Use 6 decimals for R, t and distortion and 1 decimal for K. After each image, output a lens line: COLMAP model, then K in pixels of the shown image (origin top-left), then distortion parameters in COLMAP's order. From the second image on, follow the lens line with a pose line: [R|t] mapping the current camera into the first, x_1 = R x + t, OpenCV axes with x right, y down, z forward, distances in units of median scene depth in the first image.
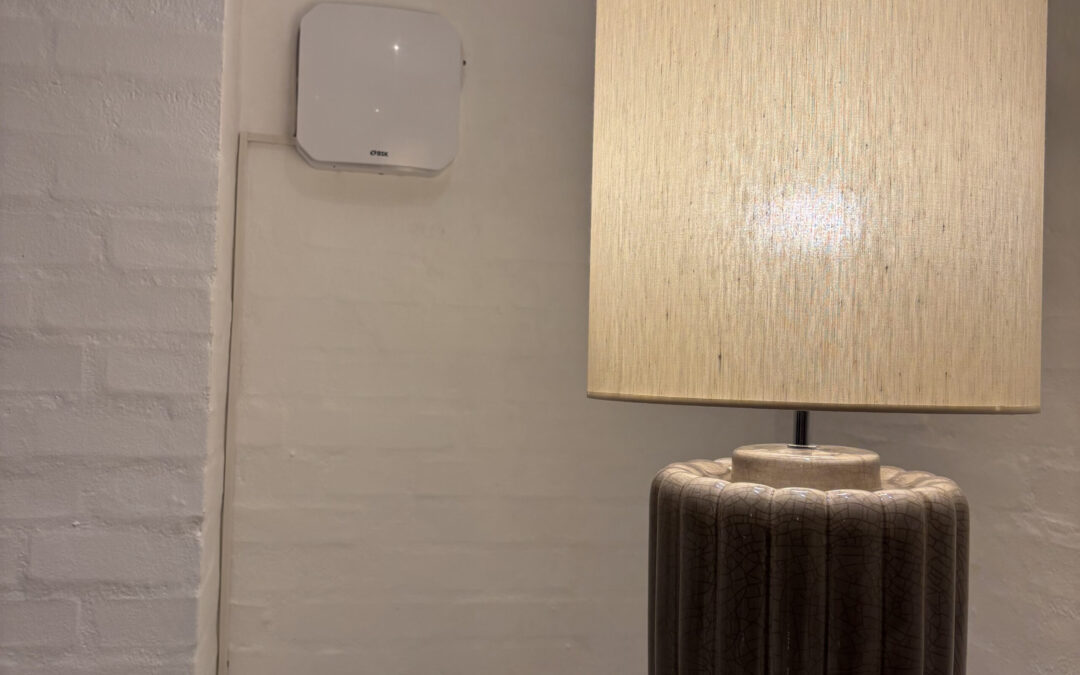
lens RADIAL K [[1078.6, 0, 524.2], [0, 1078.6, 341.2], [0, 0, 1]] dist [0.008120, 0.000000]
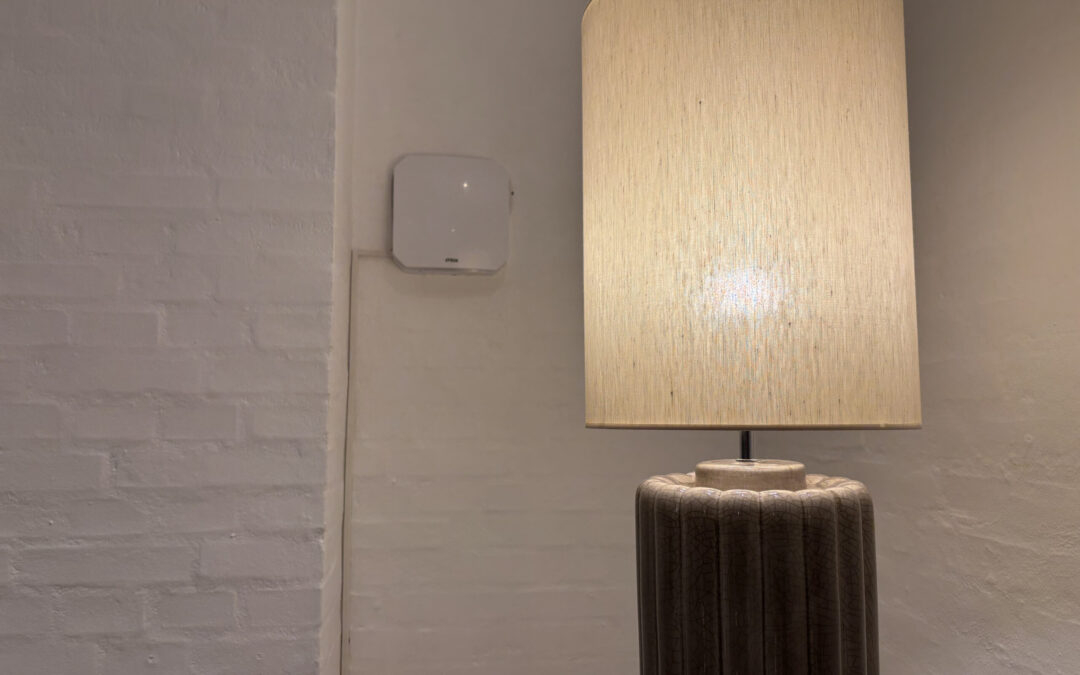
lens RADIAL K [[805.8, 0, 537.6], [0, 805.8, 341.6], [0, 0, 1]] dist [0.040370, -0.049772]
pose [[0.997615, -0.035675, -0.059092, 0.066381], [0.031384, 0.996910, -0.072003, 0.015511], [0.061478, 0.069977, 0.995652, -0.031822]]
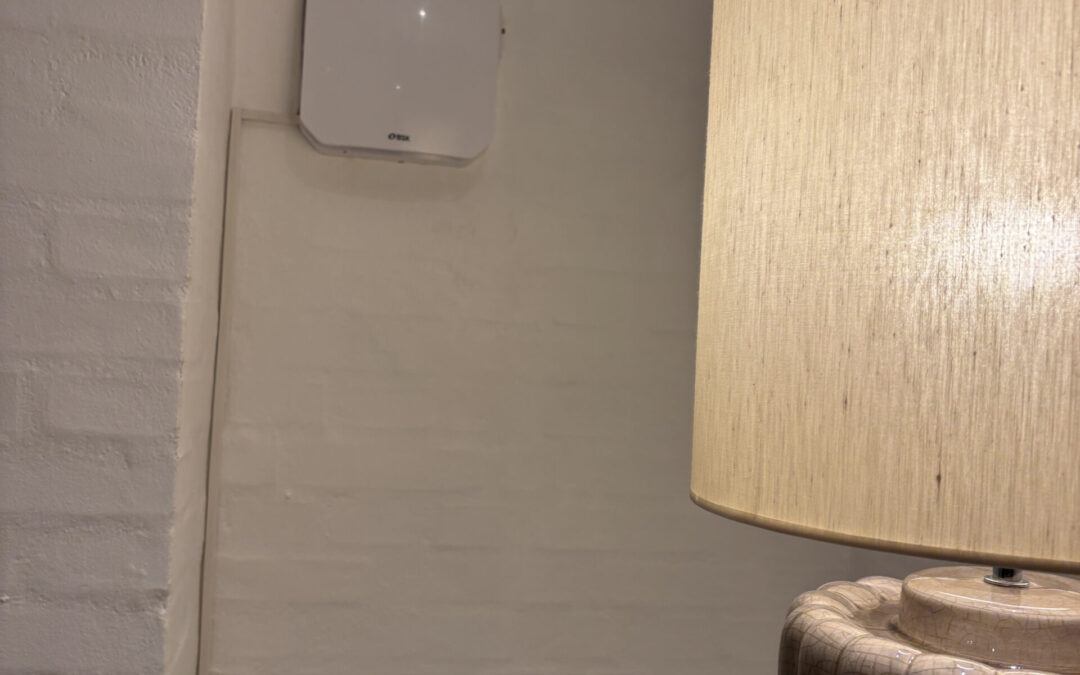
lens RADIAL K [[1078.6, 0, 538.5], [0, 1078.6, 346.7], [0, 0, 1]] dist [0.008120, 0.000000]
pose [[0.999742, 0.022400, -0.003876, -0.041191], [-0.022337, 0.999627, 0.015723, -0.058062], [0.004226, -0.015633, 0.999869, 0.339587]]
